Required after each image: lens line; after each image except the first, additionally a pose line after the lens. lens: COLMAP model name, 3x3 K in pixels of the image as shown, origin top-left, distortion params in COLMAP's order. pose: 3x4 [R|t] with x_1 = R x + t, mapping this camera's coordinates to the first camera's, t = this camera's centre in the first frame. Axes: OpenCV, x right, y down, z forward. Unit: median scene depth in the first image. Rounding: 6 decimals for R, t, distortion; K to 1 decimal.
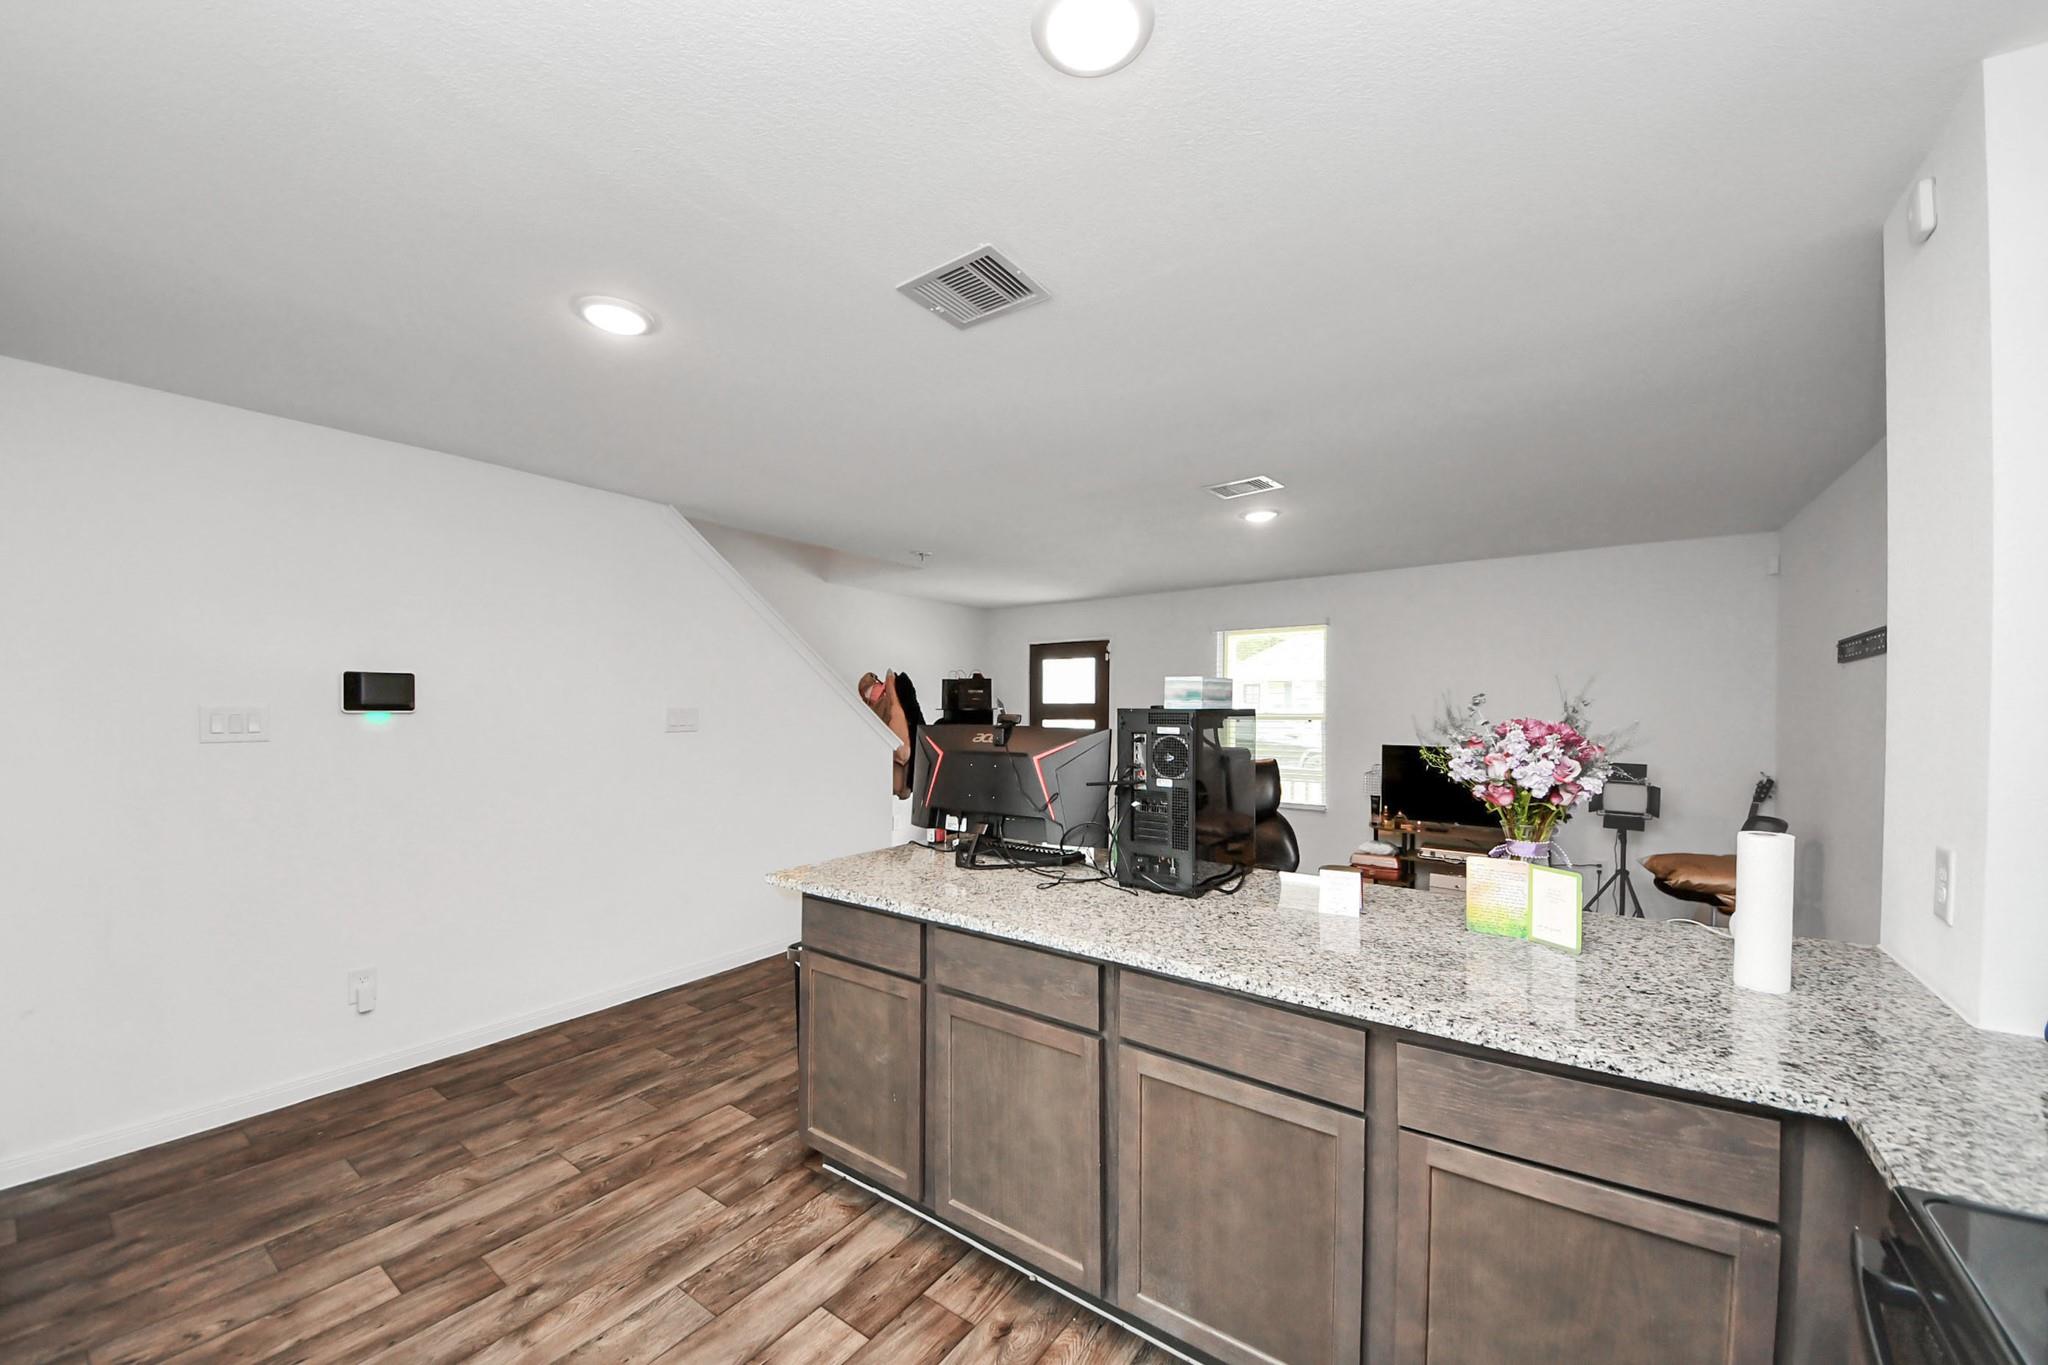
lens RADIAL K [[735.8, 0, 1031.3], [0, 735.8, 707.9], [0, 0, 1]] dist [-0.000486, -0.004802]
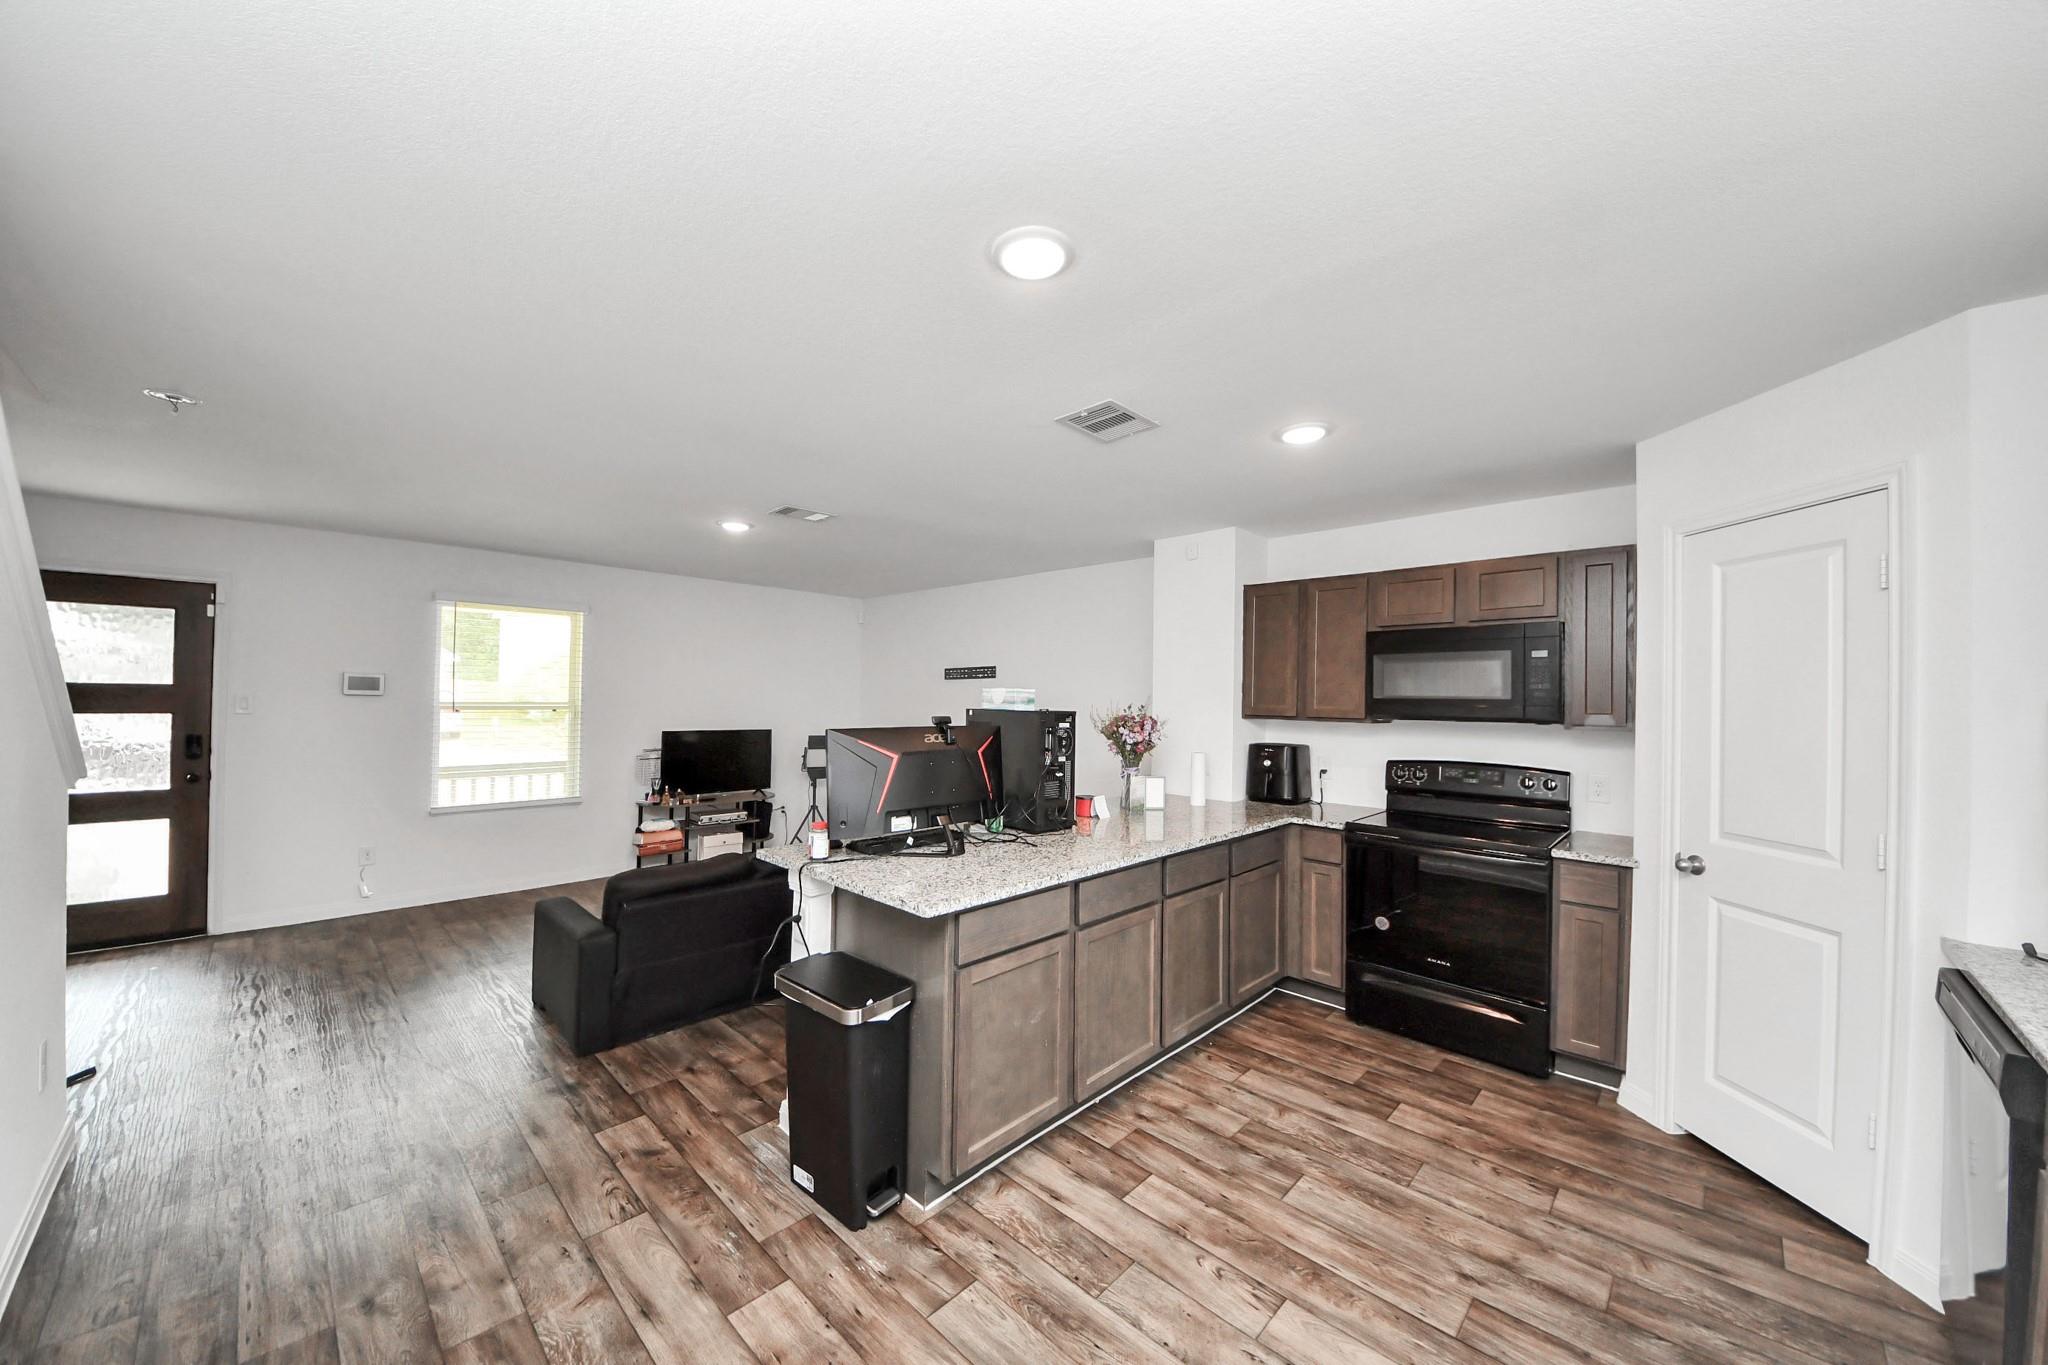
lens RADIAL K [[735.8, 0, 991.5], [0, 735.8, 677.3], [0, 0, 1]] dist [-0.000486, -0.004802]
pose [[0.182096, 0.025867, 0.982940, -1.367499], [-0.016225, 0.999597, -0.023299, -0.031221], [-0.983147, -0.011705, 0.182443, 0.866721]]
